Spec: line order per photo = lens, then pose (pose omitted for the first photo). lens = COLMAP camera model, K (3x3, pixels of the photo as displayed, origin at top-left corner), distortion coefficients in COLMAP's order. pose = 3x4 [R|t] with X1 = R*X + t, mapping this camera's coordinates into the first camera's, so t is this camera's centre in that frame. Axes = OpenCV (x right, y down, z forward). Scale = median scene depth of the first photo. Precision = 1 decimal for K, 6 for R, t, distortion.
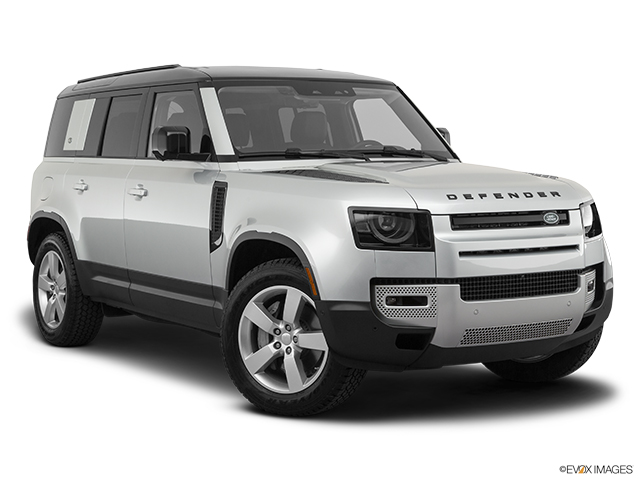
lens RADIAL K [[1304.9, 0, 321.5], [0, 1304.9, 239.1], [0, 0, 1]] dist [0.015446, 0.000000]
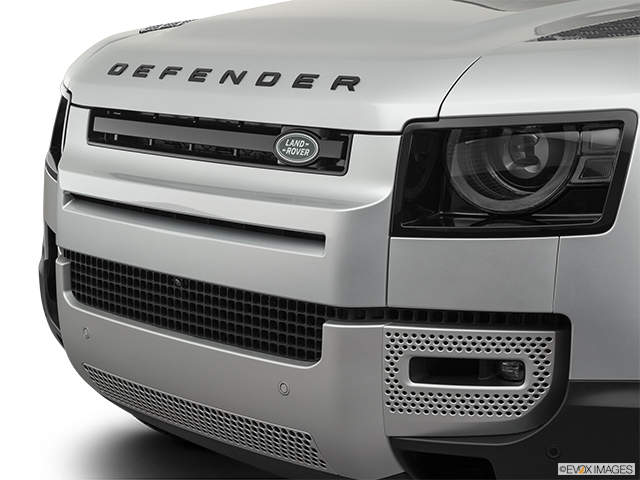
lens RADIAL K [[1309.2, 0, 321.6], [0, 1309.2, 240.5], [0, 0, 1]] dist [0.010203, 0.000000]
pose [[0.234501, 0.187517, -0.953859, 0.528202], [-0.057424, 0.982178, 0.178966, -0.056247], [0.970418, 0.012807, 0.241089, 0.919999]]
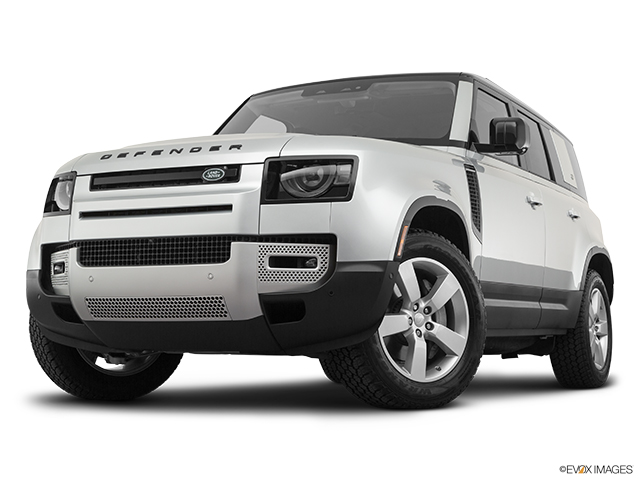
lens RADIAL K [[1172.3, 0, 320.4], [0, 1172.3, 241.6], [0, 0, 1]] dist [0.007575, 0.000000]
pose [[0.513114, -0.058296, -0.856339, 0.843129], [-0.065469, 0.992126, -0.106768, 0.100690], [0.855820, 0.110848, 0.505257, 0.688312]]
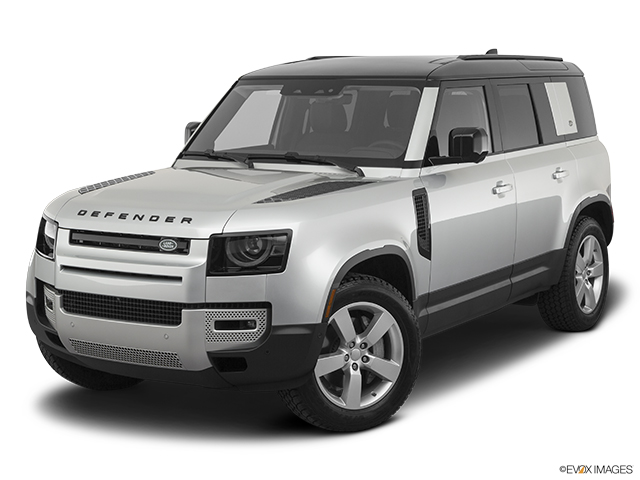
lens RADIAL K [[1328.6, 0, 319.4], [0, 1328.6, 242.8], [0, 0, 1]] dist [0.025997, 0.000000]
pose [[0.427048, 0.125109, -0.895532, 1.093424], [-0.055846, 0.992141, 0.111974, -0.132772], [0.902503, 0.002194, 0.430679, 0.681636]]
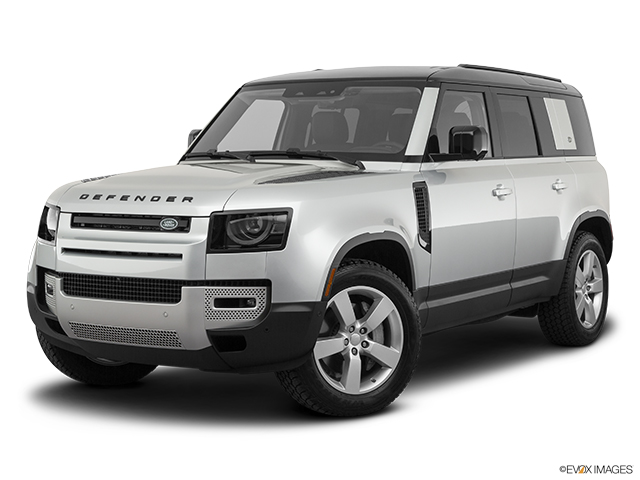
lens RADIAL K [[1304.9, 0, 318.4], [0, 1304.9, 242.3], [0, 0, 1]] dist [0.015446, 0.000000]
pose [[0.423241, 0.068772, -0.903403, 1.088449], [-0.062588, 0.996952, 0.046571, -0.054114], [0.903853, 0.036832, 0.426255, 0.691876]]
